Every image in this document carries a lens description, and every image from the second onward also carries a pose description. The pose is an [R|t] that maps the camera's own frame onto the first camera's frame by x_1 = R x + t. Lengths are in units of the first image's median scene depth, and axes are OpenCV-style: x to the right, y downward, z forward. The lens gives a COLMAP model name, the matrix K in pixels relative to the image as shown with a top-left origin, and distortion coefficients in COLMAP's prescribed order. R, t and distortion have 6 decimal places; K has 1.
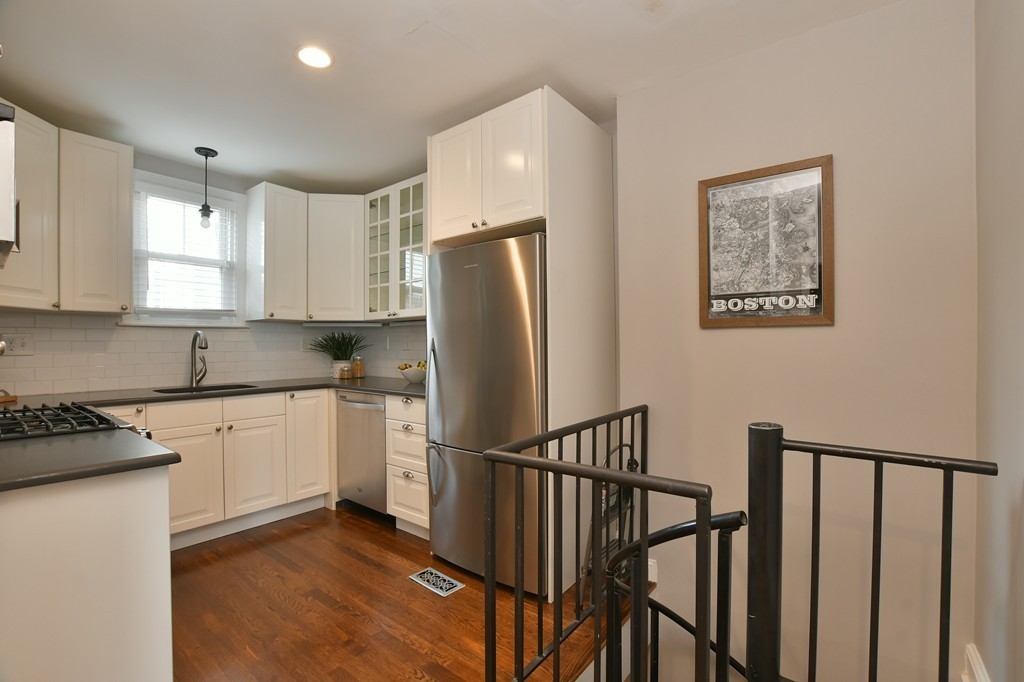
lens RADIAL K [[450.8, 0, 526.3], [0, 450.8, 347.1], [0, 0, 1]] dist [-0.035350, 0.005761]
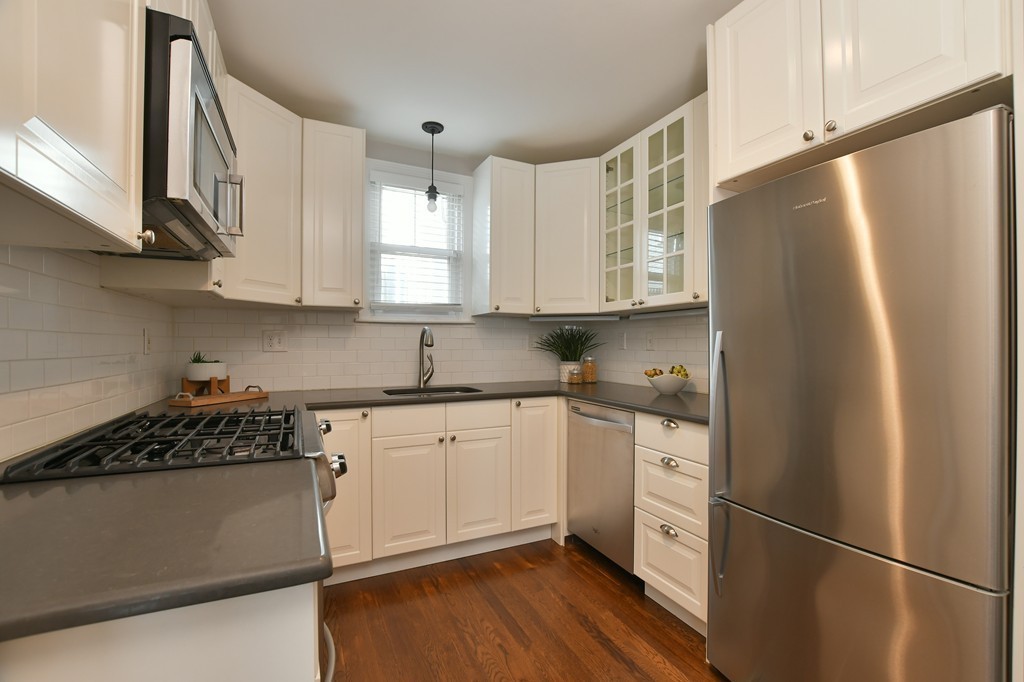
lens RADIAL K [[450.8, 0, 526.3], [0, 450.8, 347.1], [0, 0, 1]] dist [-0.035350, 0.005761]
pose [[0.898774, 0.008888, -0.438323, -0.141313], [-0.008052, 0.999960, 0.003768, 0.000022], [0.438339, 0.000143, 0.898810, 0.247111]]
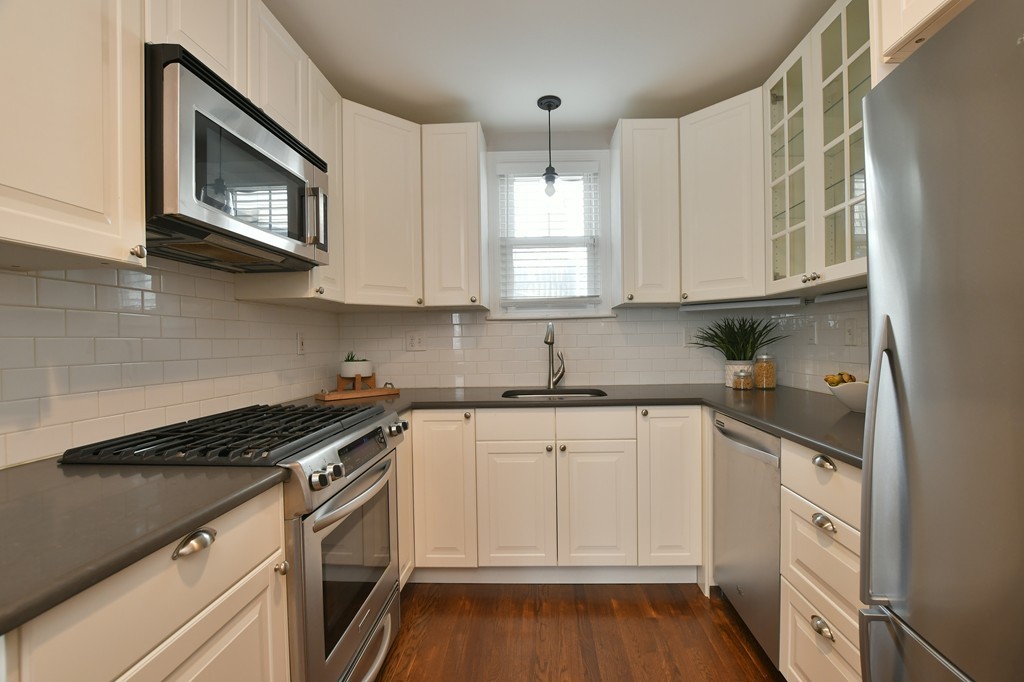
lens RADIAL K [[450.8, 0, 526.3], [0, 450.8, 347.1], [0, 0, 1]] dist [-0.035350, 0.005761]
pose [[0.579647, 0.006870, -0.814839, -0.070211], [0.008888, 0.999852, 0.014753, -0.003086], [0.814819, -0.015793, 0.579500, 0.447682]]
